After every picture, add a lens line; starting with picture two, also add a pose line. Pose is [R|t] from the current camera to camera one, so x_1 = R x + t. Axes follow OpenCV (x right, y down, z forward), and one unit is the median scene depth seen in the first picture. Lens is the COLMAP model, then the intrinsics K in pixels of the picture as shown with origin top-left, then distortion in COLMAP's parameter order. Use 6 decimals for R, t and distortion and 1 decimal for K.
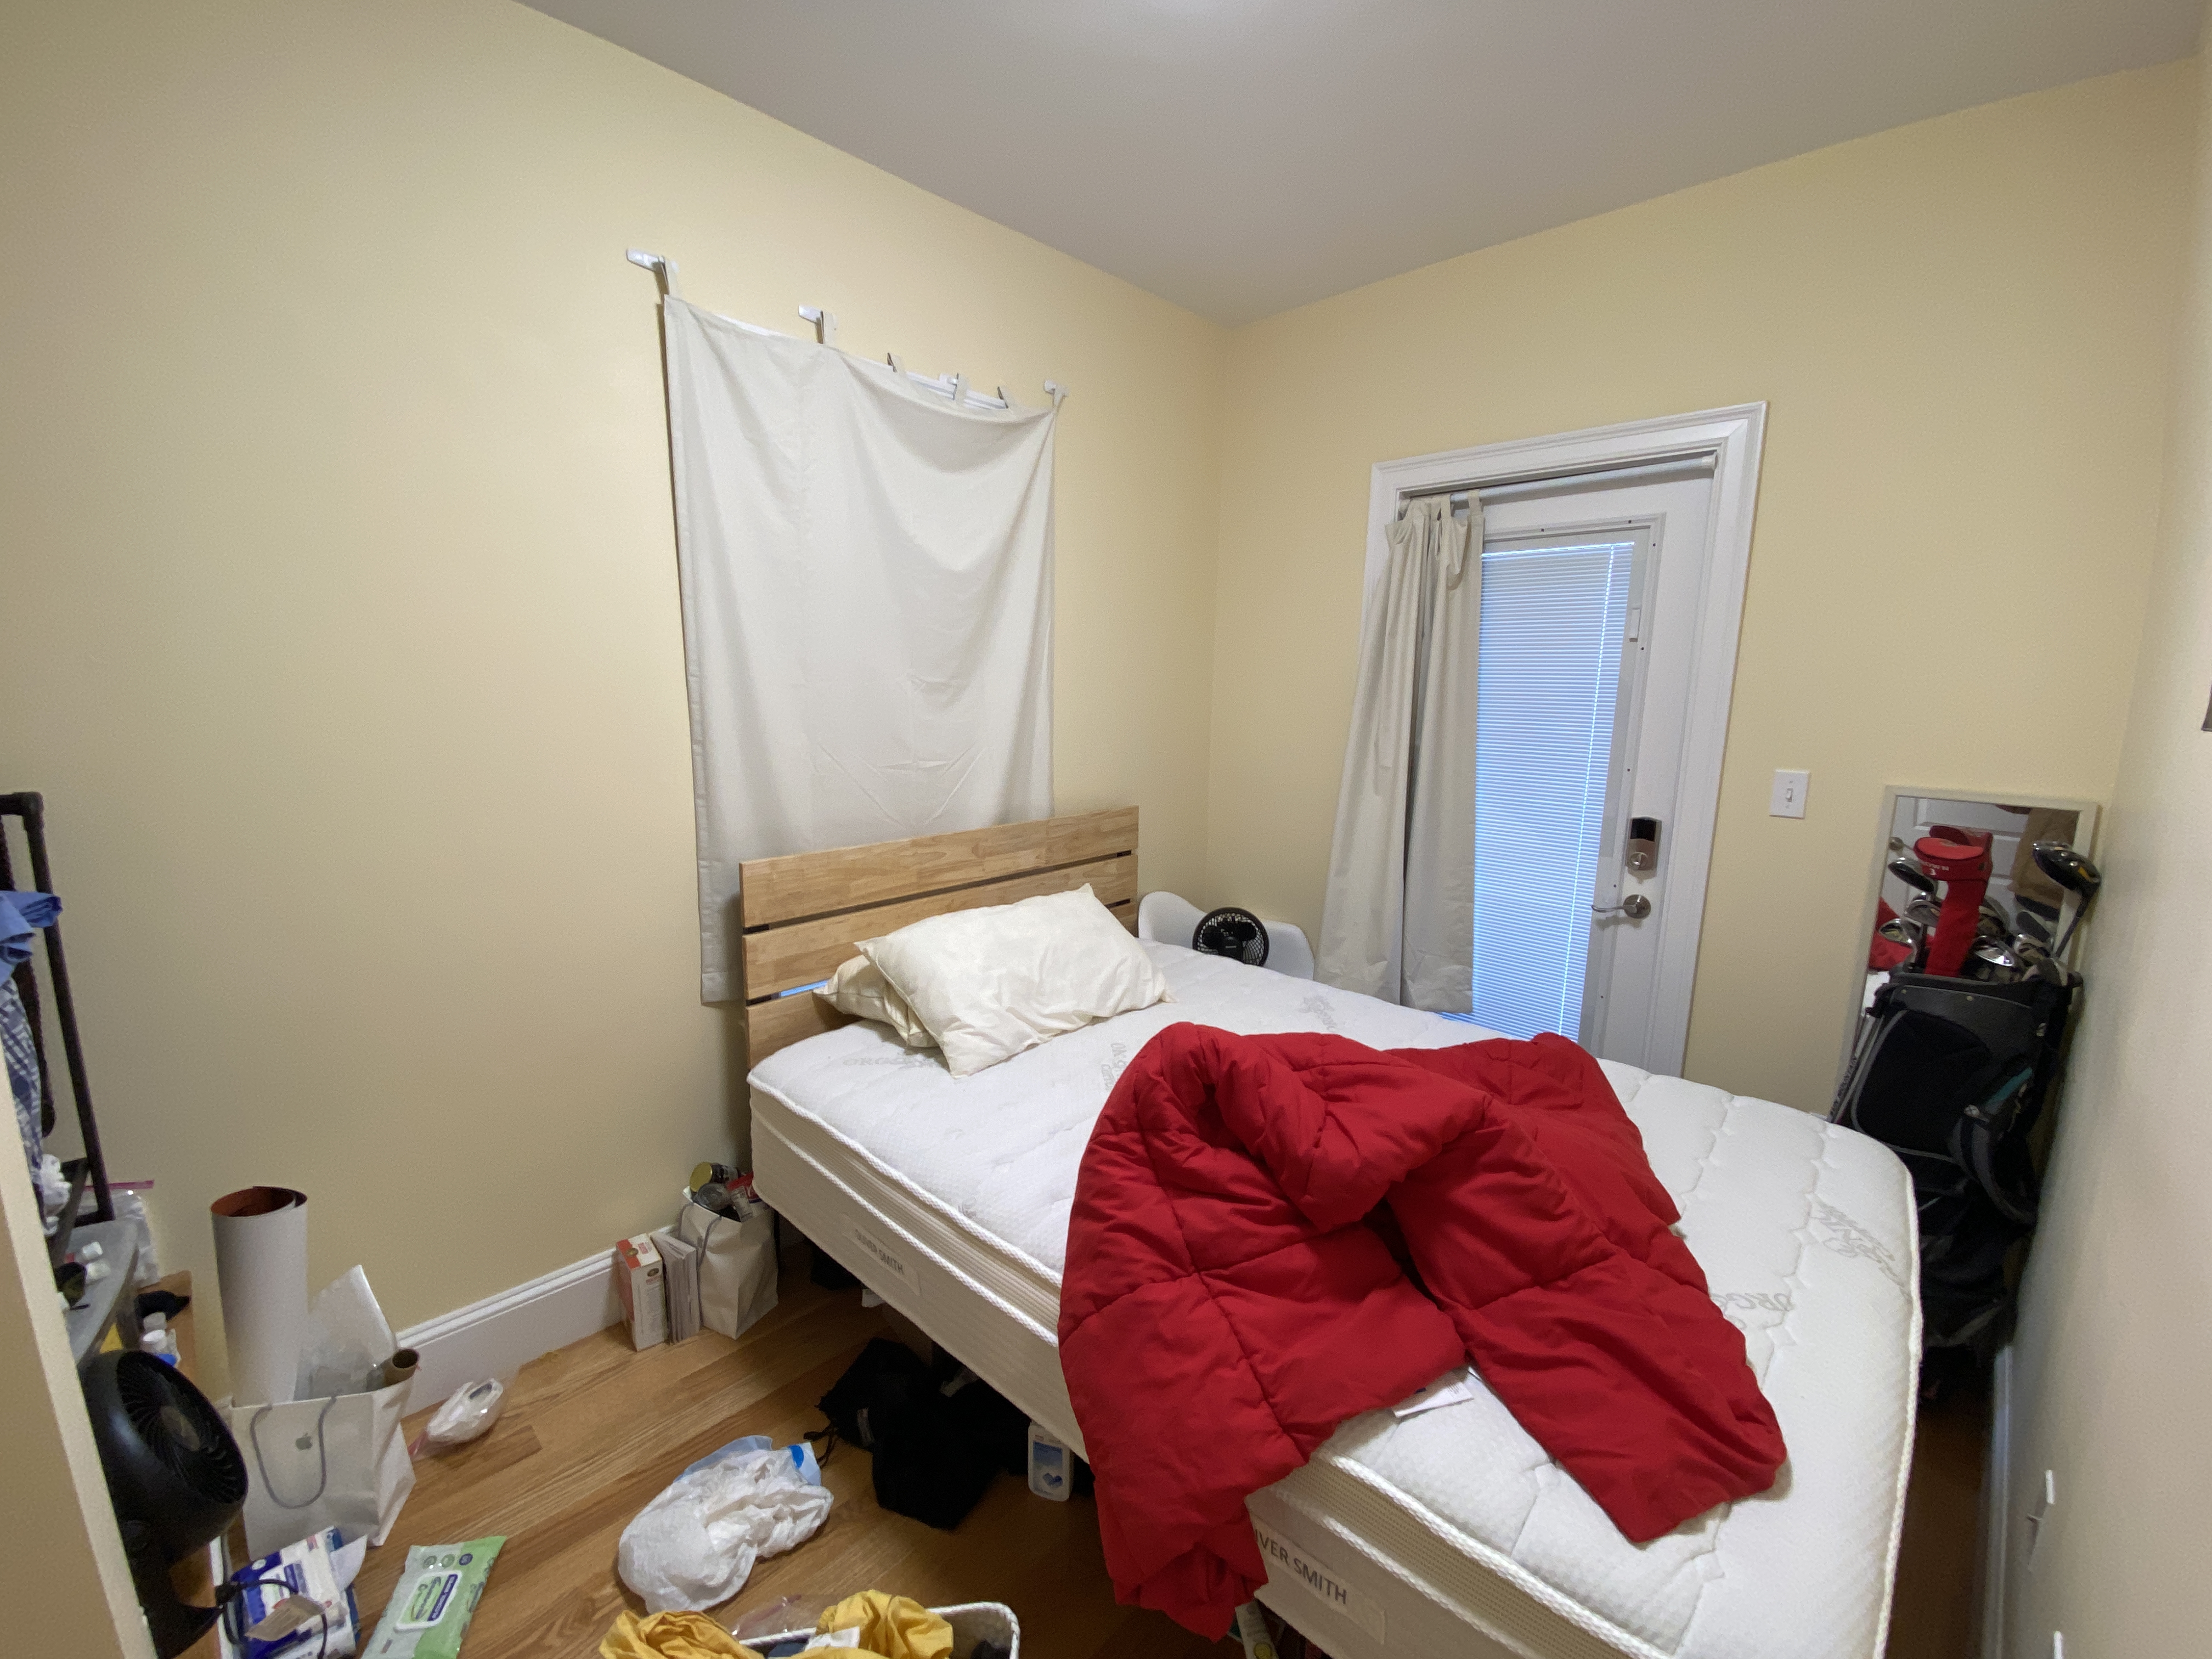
lens RADIAL K [[890.4, 0, 1106.0], [0, 890.4, 829.5], [0, 0, 1]] dist [0.037711, -0.030556]
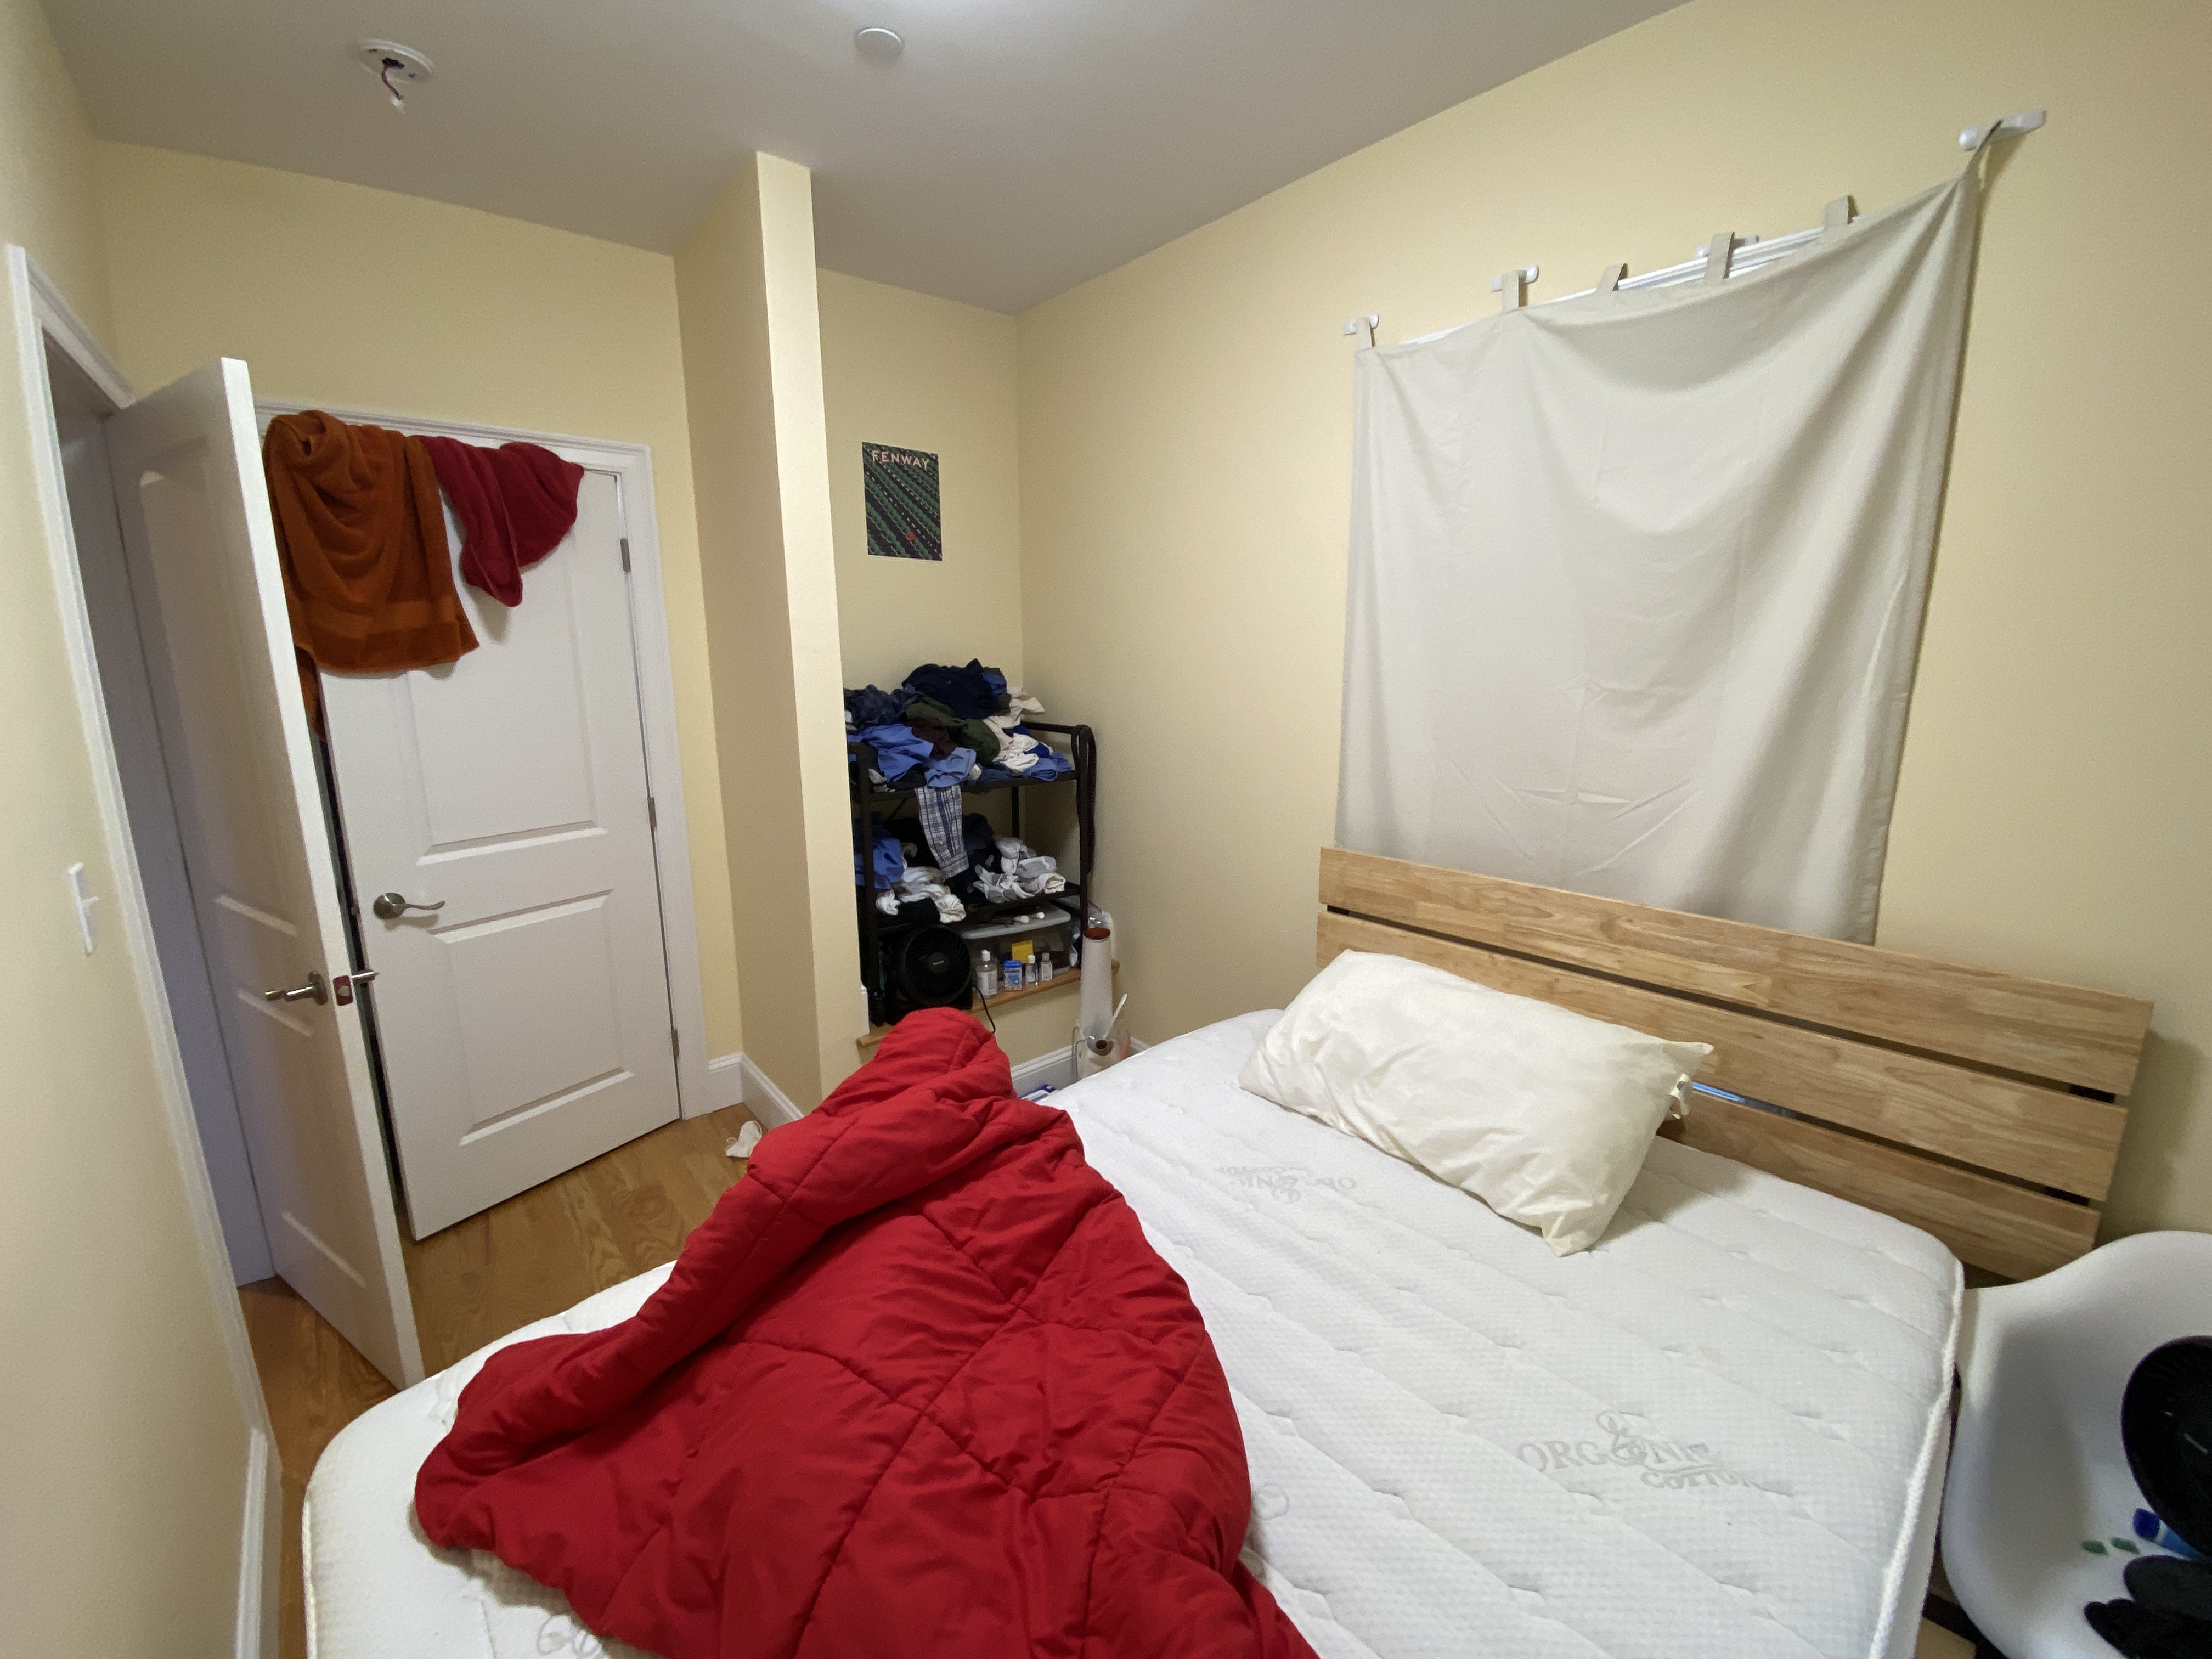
lens RADIAL K [[890.4, 0, 1106.0], [0, 890.4, 829.5], [0, 0, 1]] dist [0.037711, -0.030556]
pose [[-0.123373, 0.169667, -0.977748, 0.593408], [-0.160825, 0.968832, 0.188413, -0.124903], [0.979242, 0.180492, -0.092241, 0.673731]]
